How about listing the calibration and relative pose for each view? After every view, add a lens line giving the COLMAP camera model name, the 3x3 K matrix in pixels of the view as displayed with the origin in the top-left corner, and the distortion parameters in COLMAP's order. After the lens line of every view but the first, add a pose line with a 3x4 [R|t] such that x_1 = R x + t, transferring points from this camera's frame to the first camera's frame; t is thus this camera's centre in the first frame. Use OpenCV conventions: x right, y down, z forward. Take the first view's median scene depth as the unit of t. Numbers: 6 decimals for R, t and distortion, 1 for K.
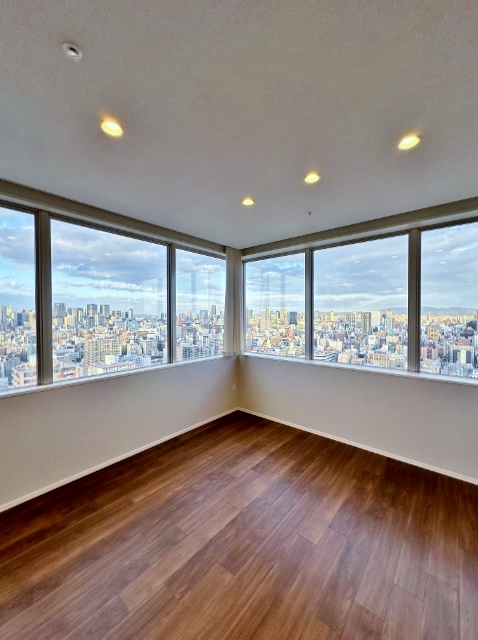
lens RADIAL K [[258.1, 0, 241.2], [0, 258.1, 319.3], [0, 0, 1]] dist [-0.010403, 0.000412]
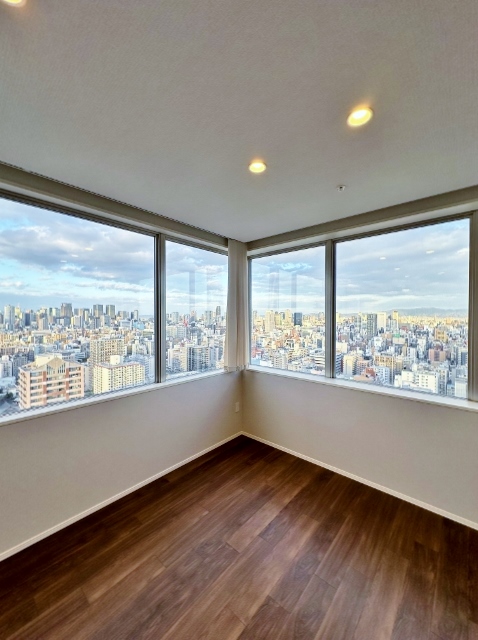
lens RADIAL K [[258.1, 0, 241.2], [0, 258.1, 318.3], [0, 0, 1]] dist [-0.010403, 0.000412]
pose [[0.999839, 0.003989, -0.017507, -0.002377], [-0.004117, 0.999965, -0.007266, -0.028903], [0.017477, 0.007337, 0.999820, 0.234000]]
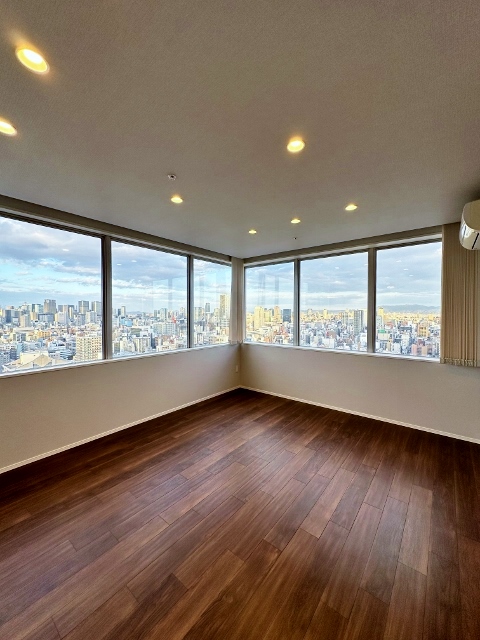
lens RADIAL K [[258.1, 0, 242.5], [0, 258.1, 318.4], [0, 0, 1]] dist [-0.010403, 0.000412]
pose [[0.999598, 0.002645, 0.028235, -0.053082], [-0.002824, 0.999976, 0.006301, 0.016048], [-0.028218, -0.006378, 0.999581, -0.343680]]
